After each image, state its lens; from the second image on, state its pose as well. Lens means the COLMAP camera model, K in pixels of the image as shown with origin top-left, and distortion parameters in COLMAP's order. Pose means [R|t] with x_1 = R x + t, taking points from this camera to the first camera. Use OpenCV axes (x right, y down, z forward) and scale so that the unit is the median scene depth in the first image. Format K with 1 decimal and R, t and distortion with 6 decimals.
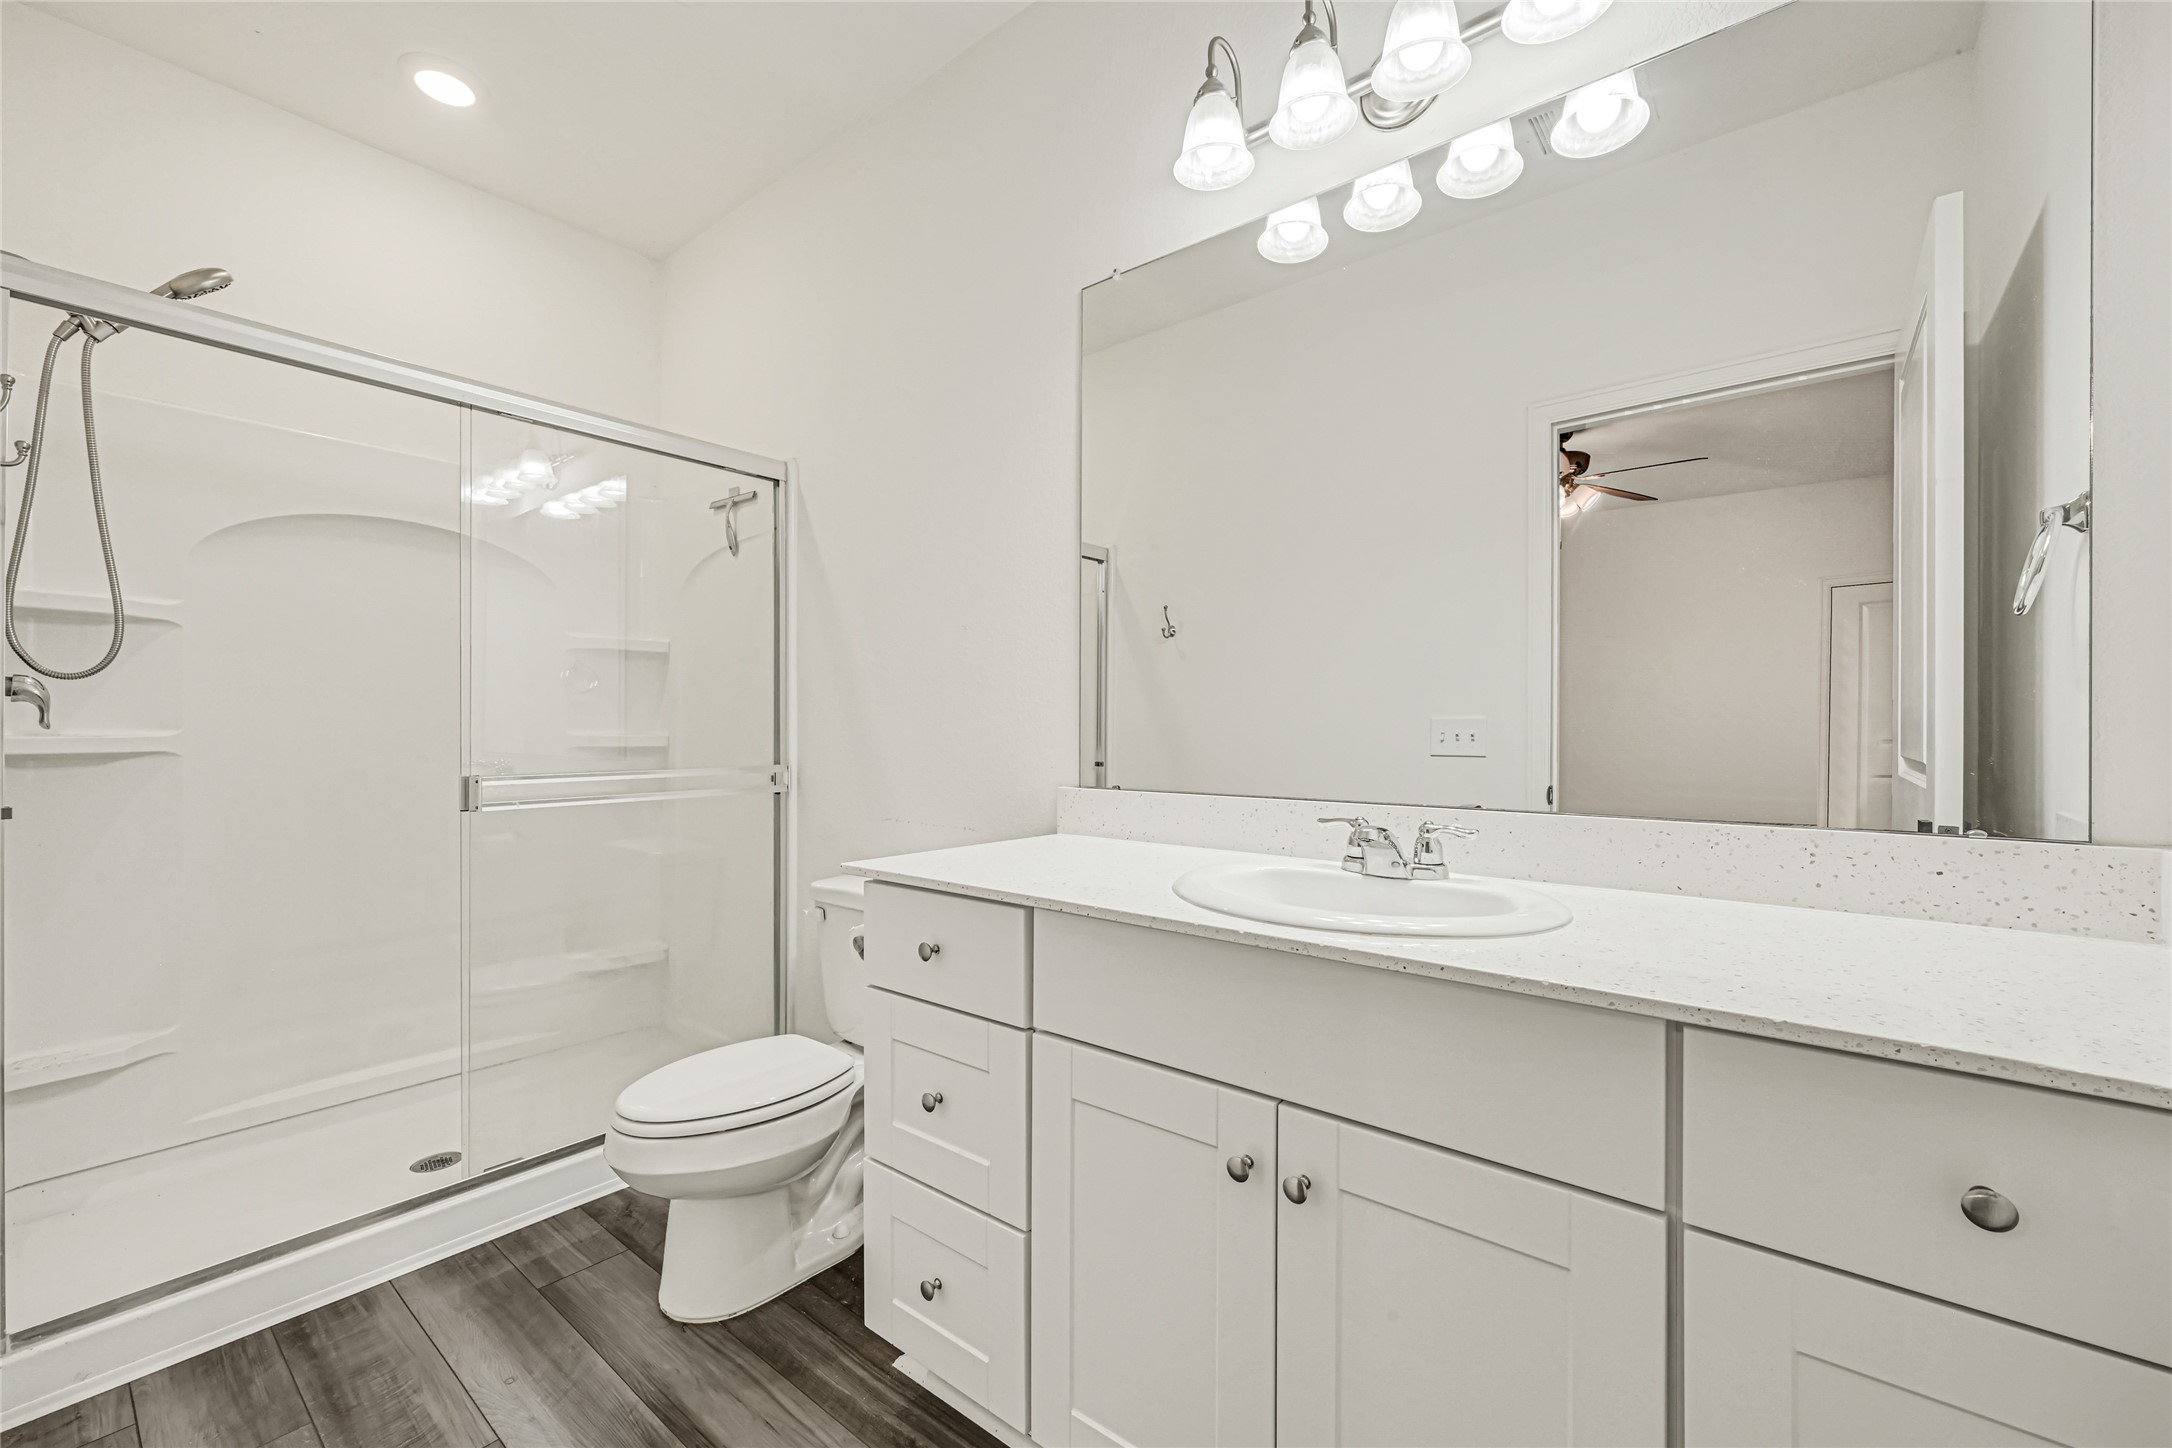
lens RADIAL K [[884.7, 0, 1090.0], [0, 884.7, 725.7], [0, 0, 1]] dist [-0.000209, 0.000129]
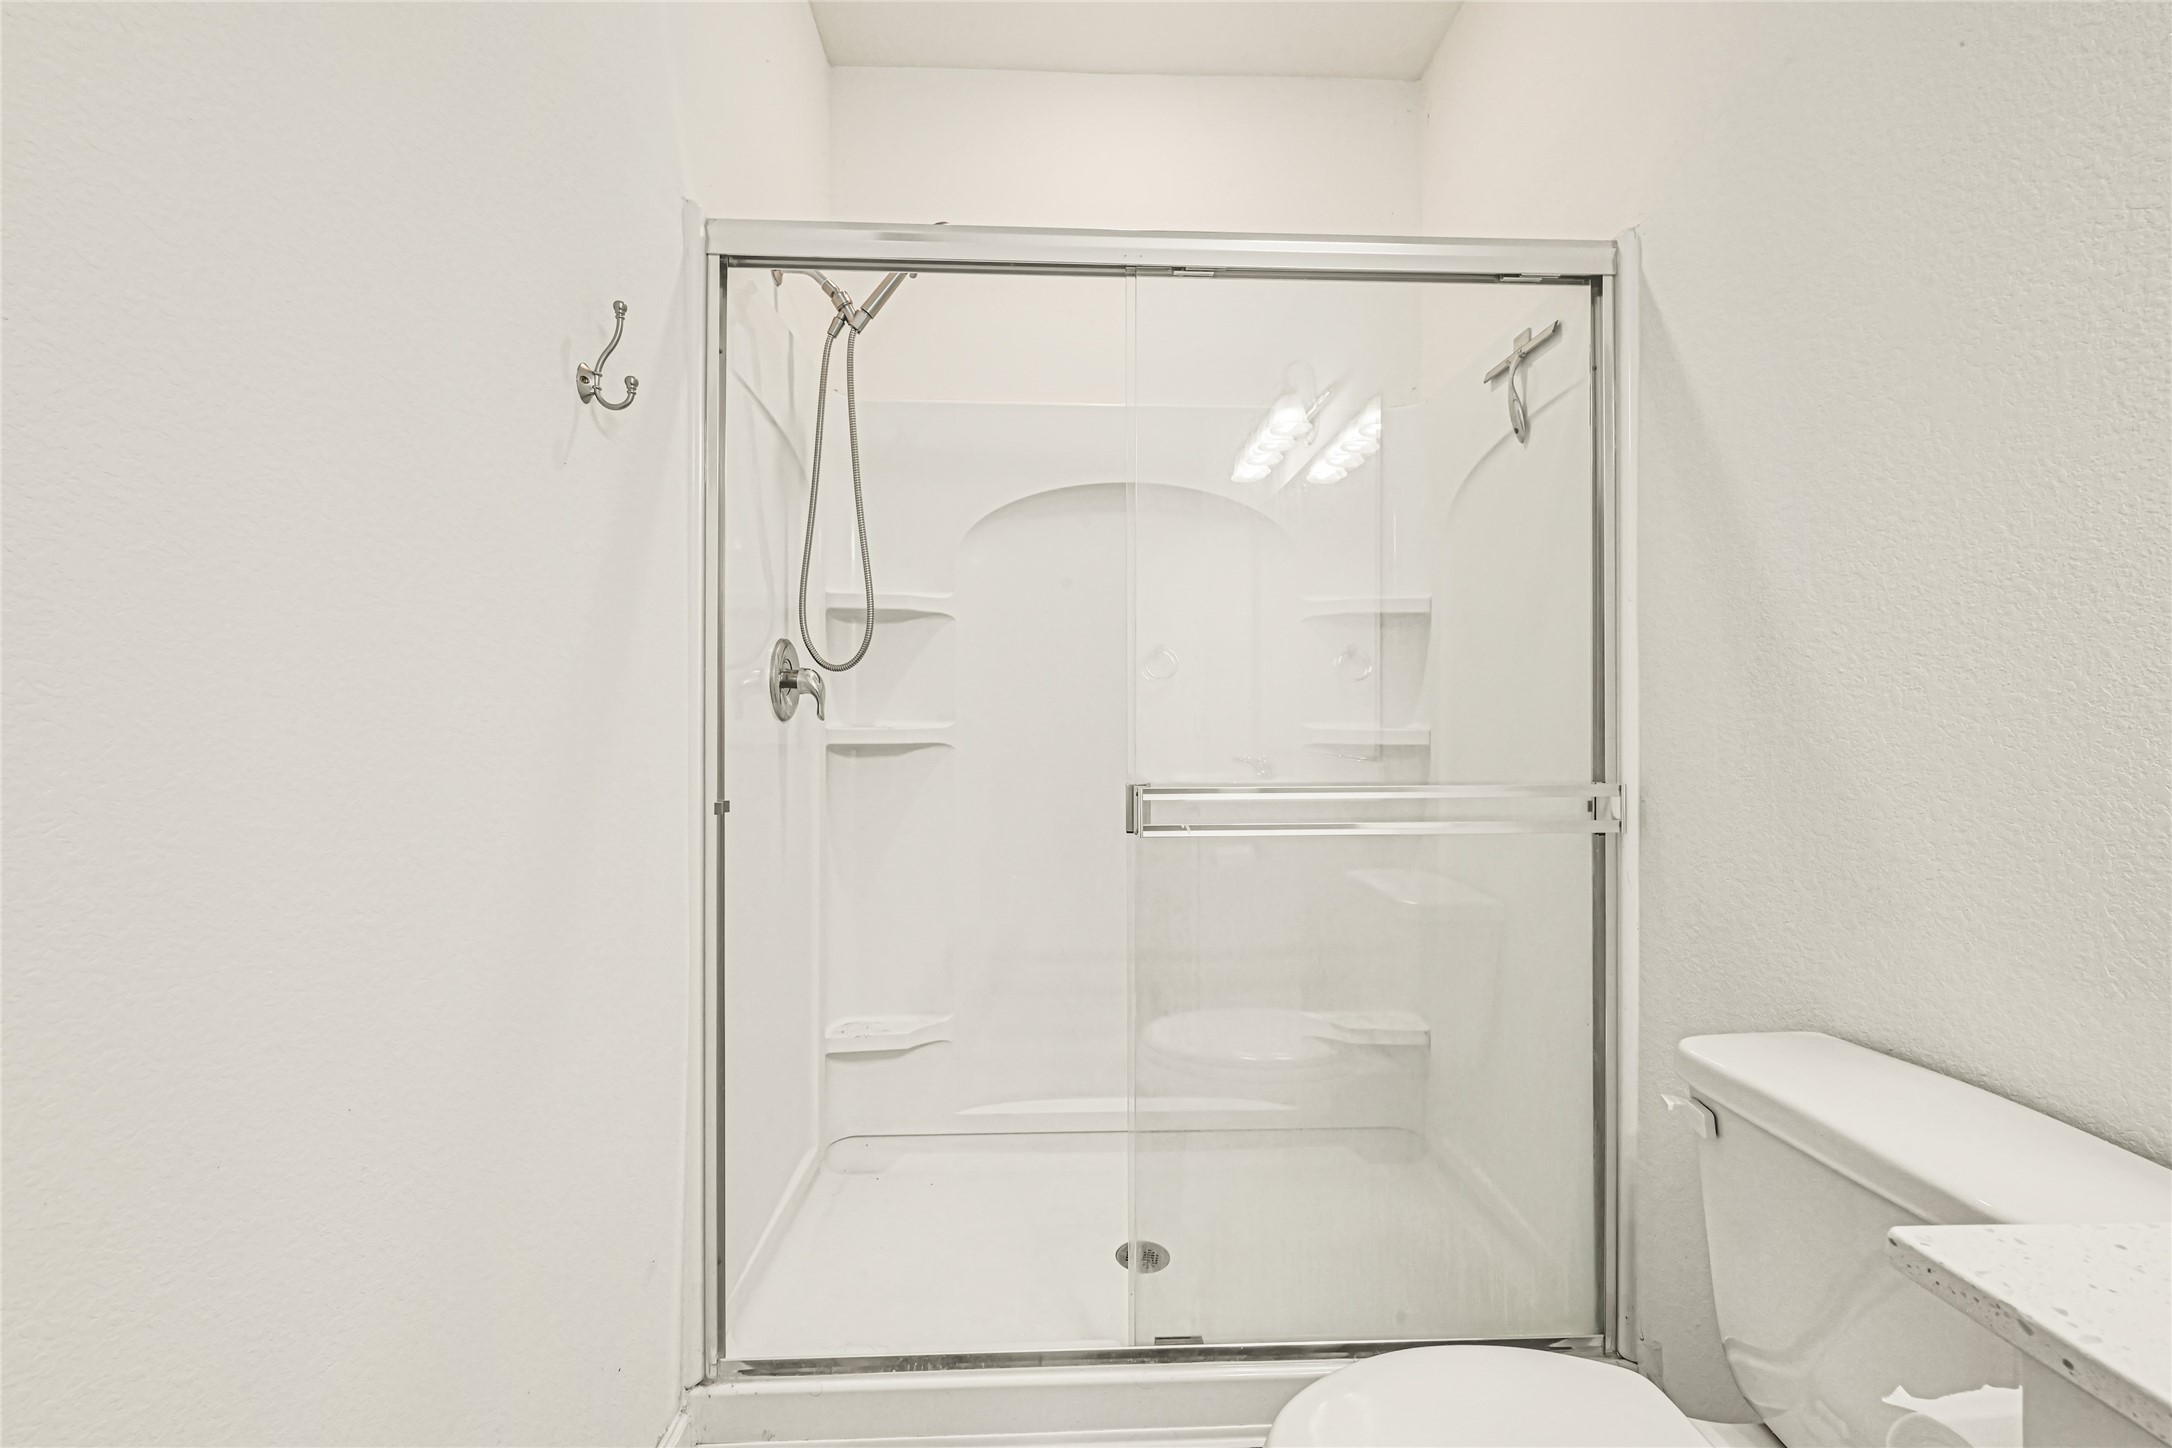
lens RADIAL K [[884.7, 0, 1090.0], [0, 884.7, 725.7], [0, 0, 1]] dist [-0.000209, 0.000129]
pose [[0.655286, 0.000769, -0.755380, -0.140994], [0.003419, 0.999986, 0.003984, 0.004949], [0.755373, -0.005193, 0.655274, 0.387650]]
